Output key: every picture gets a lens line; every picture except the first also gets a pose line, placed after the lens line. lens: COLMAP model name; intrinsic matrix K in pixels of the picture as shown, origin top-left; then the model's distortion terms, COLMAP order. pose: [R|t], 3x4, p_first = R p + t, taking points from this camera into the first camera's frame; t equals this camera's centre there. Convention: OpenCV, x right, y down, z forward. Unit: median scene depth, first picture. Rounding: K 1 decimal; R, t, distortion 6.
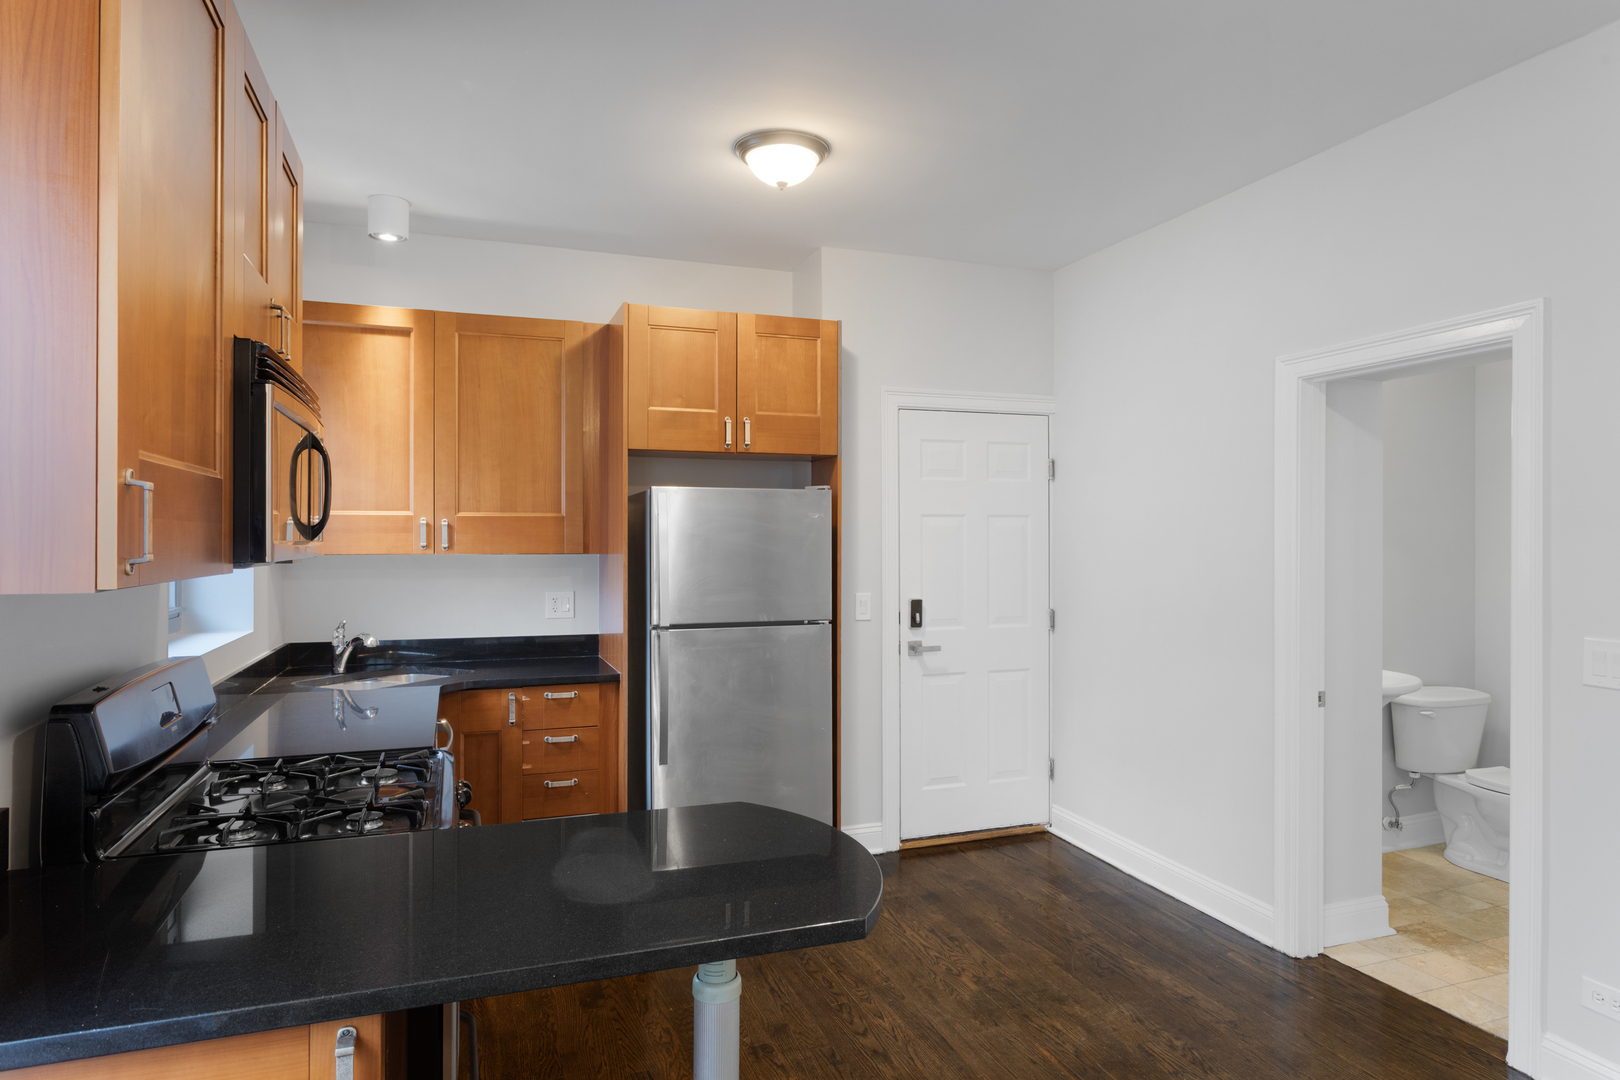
lens RADIAL K [[966.2, 0, 810.0], [0, 966.2, 541.4], [0, 0, 1]] dist [0.002661, 0.001190]
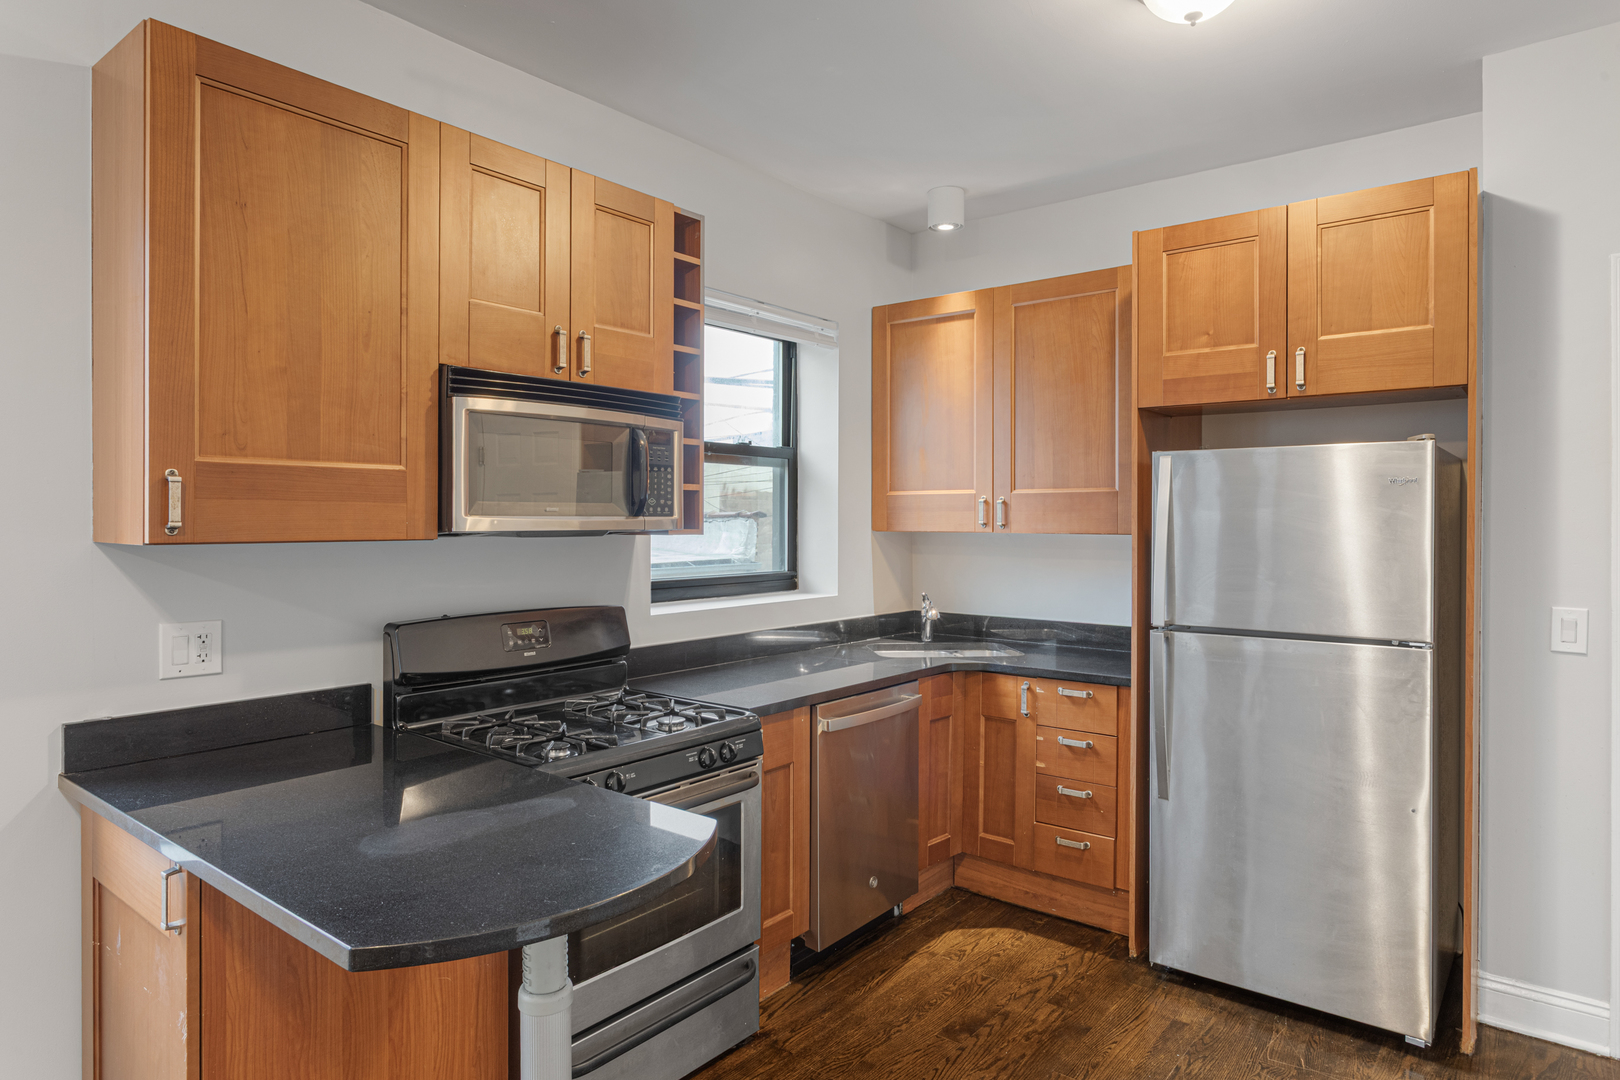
lens RADIAL K [[966.2, 0, 789.0], [0, 966.2, 513.2], [0, 0, 1]] dist [0.002661, 0.001190]
pose [[0.510431, -0.002789, -0.859914, 0.367984], [-0.001623, 0.999990, -0.004206, -0.001779], [0.859917, 0.003543, 0.510421, 0.317268]]
